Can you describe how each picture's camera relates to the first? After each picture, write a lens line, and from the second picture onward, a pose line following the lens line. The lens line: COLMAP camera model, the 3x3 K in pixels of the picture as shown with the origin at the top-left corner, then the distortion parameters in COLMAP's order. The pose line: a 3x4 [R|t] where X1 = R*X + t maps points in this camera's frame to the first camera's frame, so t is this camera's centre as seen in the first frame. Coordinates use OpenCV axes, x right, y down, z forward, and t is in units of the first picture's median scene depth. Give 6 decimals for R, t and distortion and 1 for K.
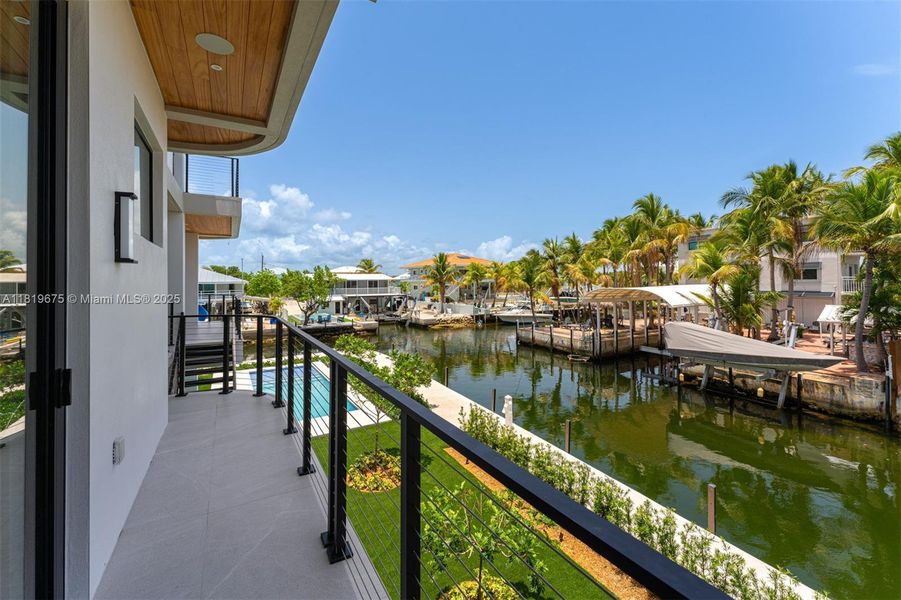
lens RADIAL K [[371.3, 0, 459.0], [0, 371.3, 273.3], [0, 0, 1]] dist [0.000104, 0.000047]
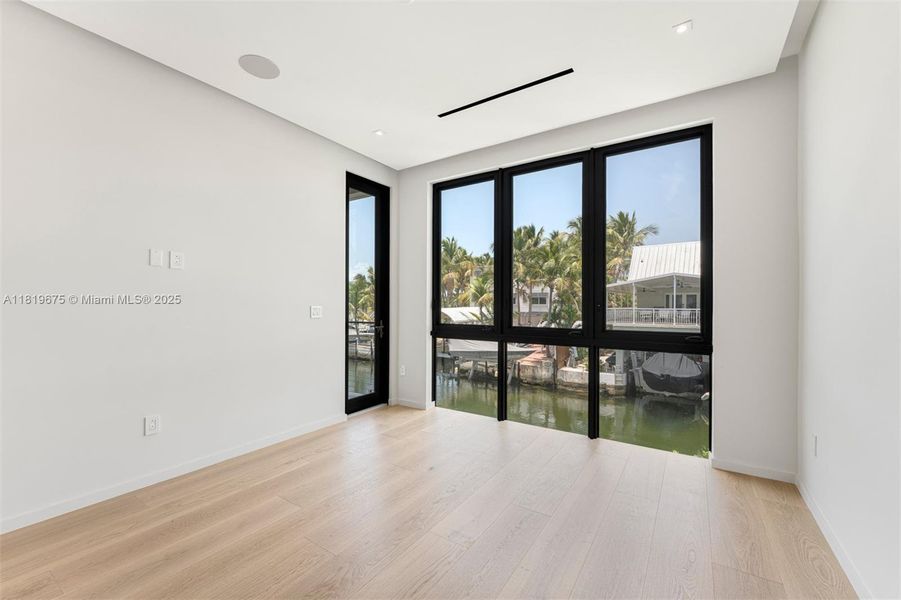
lens RADIAL K [[372.9, 0, 450.5], [0, 372.9, 300.0], [0, 0, 1]] dist [-0.000566, -0.000042]
pose [[0.910633, 0.014284, 0.412968, -0.020451], [-0.018122, 0.999821, 0.005377, -0.000327], [-0.412818, -0.012380, 0.910730, -0.274238]]
